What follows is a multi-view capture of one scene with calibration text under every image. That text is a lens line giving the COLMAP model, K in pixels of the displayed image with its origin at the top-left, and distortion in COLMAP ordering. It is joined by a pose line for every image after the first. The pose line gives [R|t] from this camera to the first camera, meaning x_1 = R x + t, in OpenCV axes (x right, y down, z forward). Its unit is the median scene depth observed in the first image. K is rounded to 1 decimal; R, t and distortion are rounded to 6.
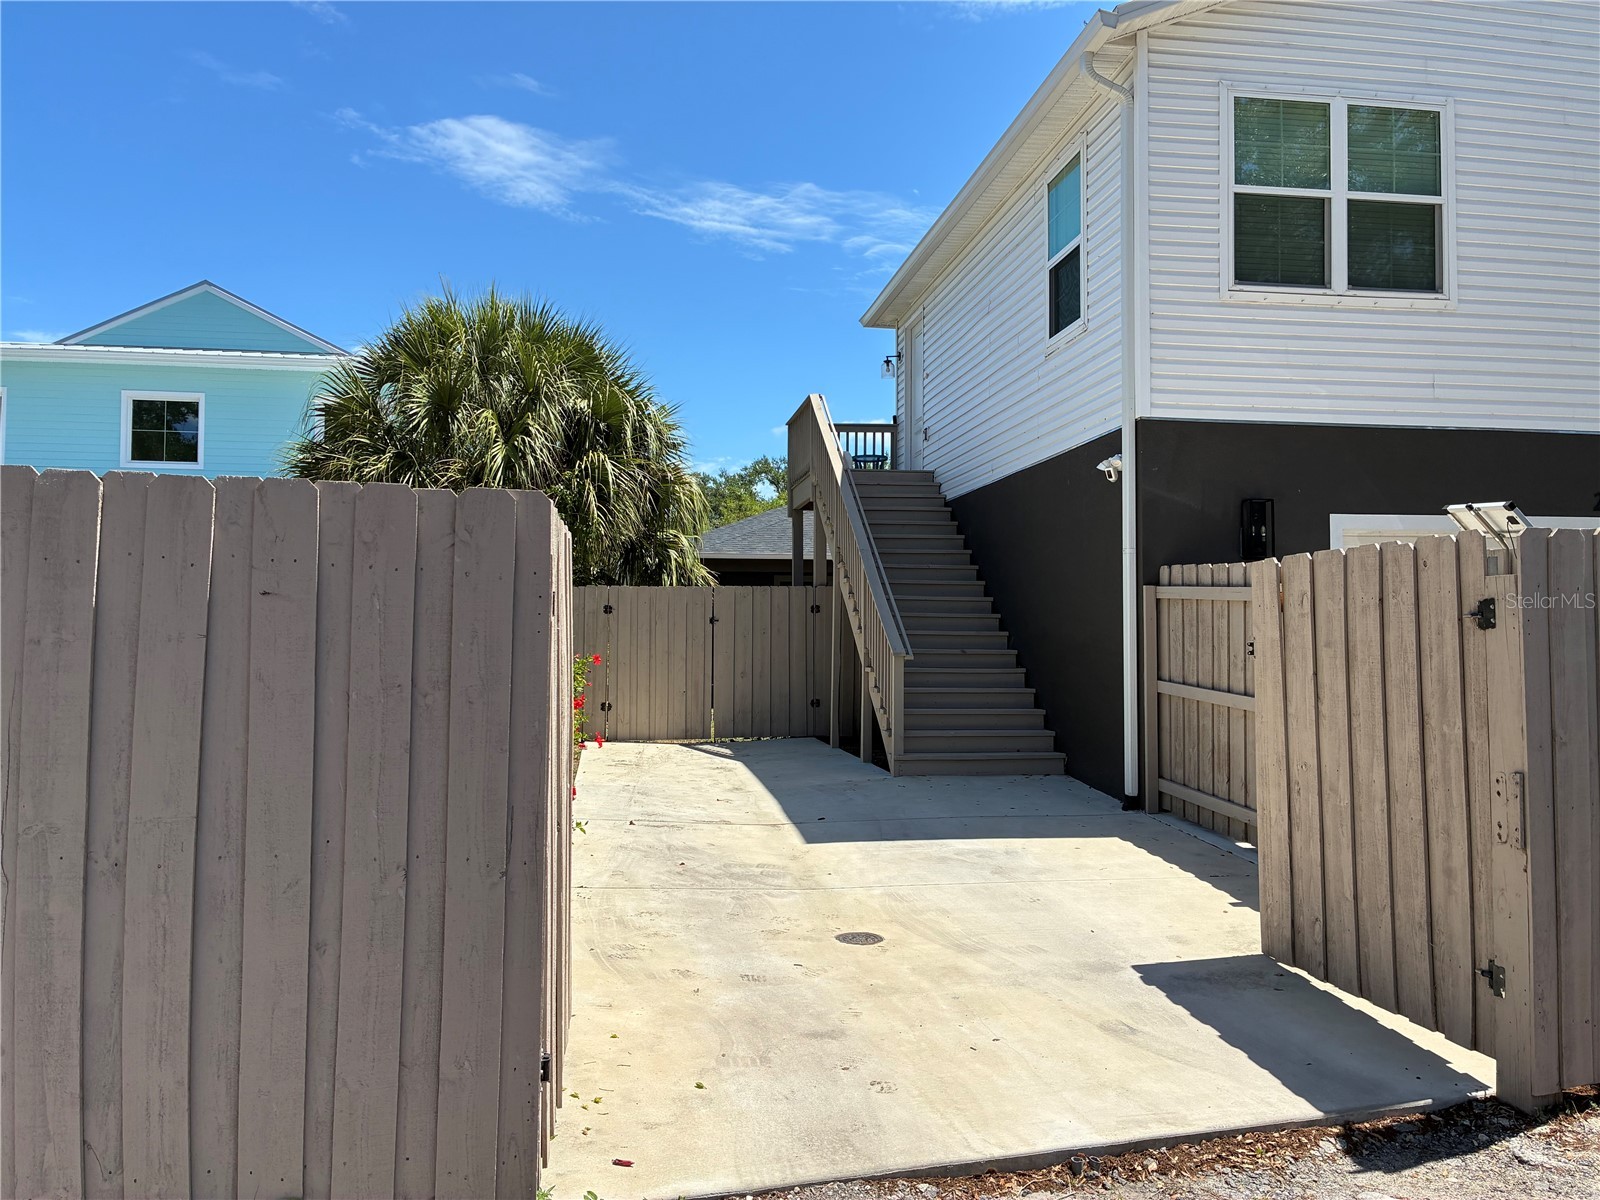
lens RADIAL K [[1215.4, 0, 802.4], [0, 1215.4, 605.9], [0, 0, 1]] dist [0.054006, -0.067593]
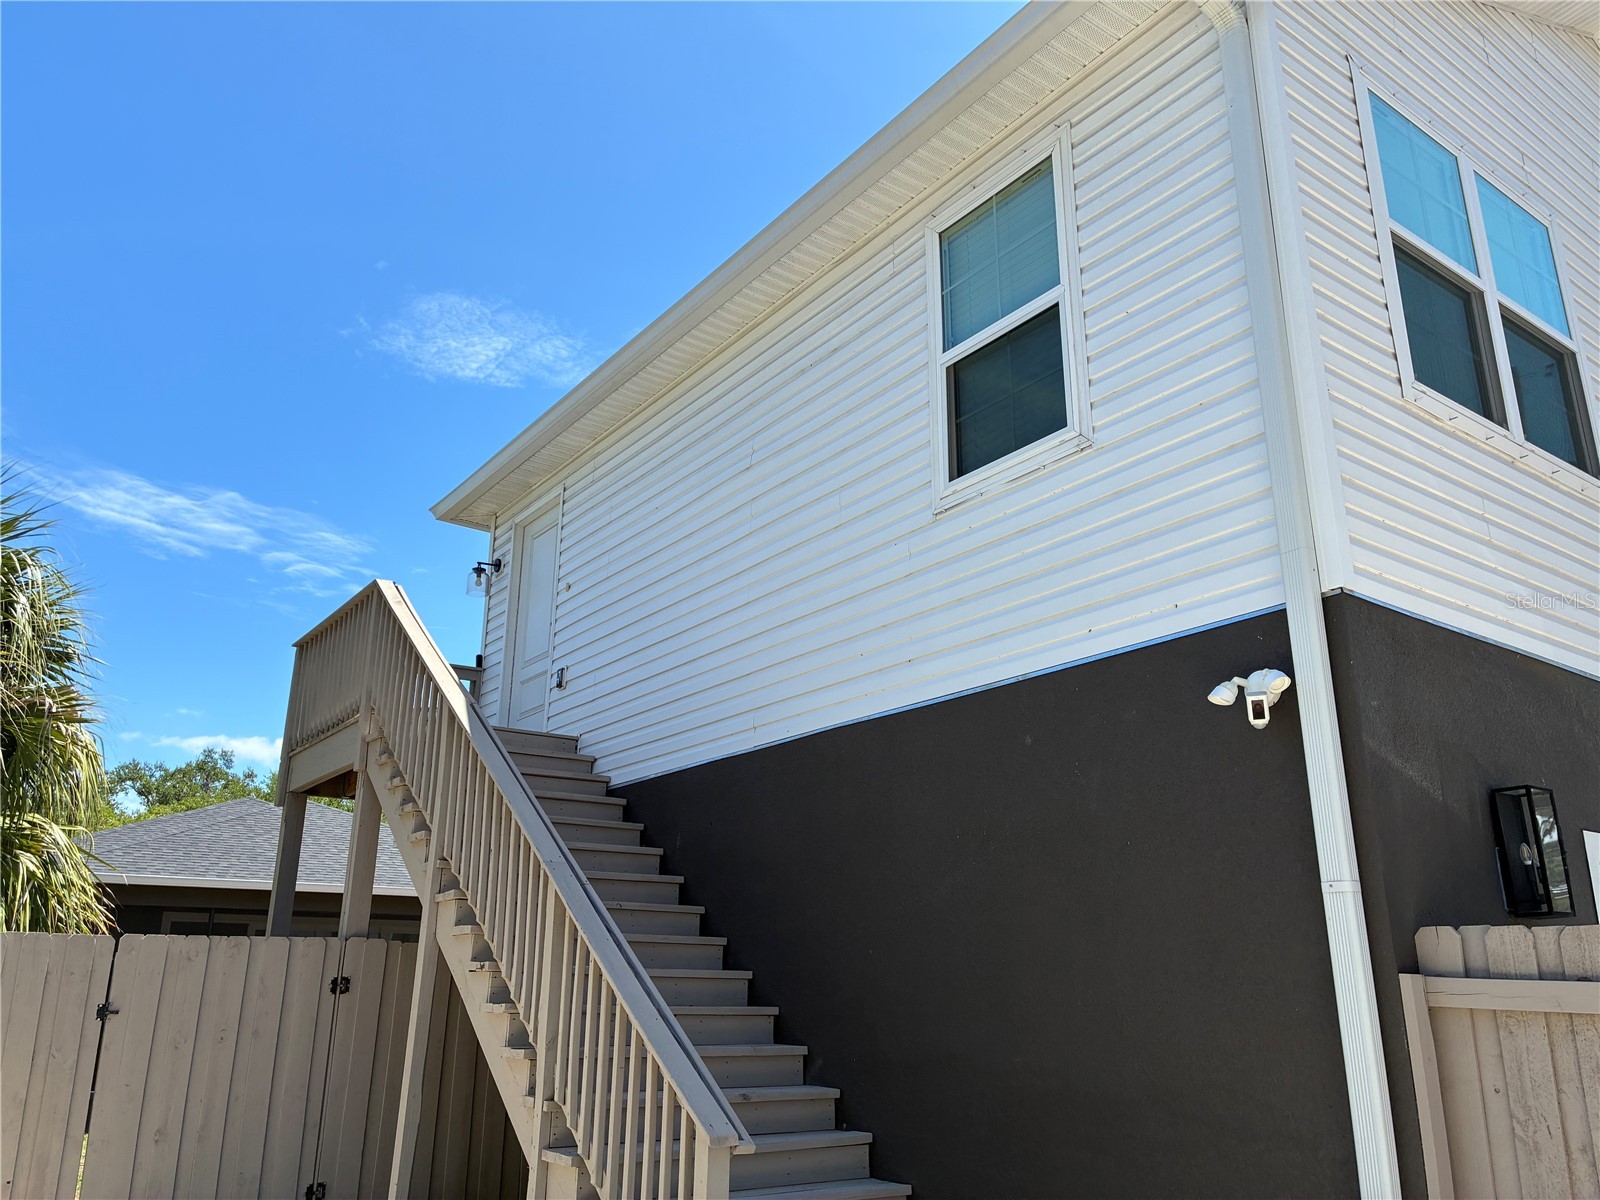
lens RADIAL K [[1183.0, 0, 800.0], [0, 1183.0, 600.0], [0, 0, 1]] dist [0.063840, -0.092008]
pose [[0.885863, 0.146828, 0.440100, -0.062785], [-0.016636, 0.958043, -0.286140, -0.012035], [-0.463648, 0.246160, 0.851138, 0.461577]]
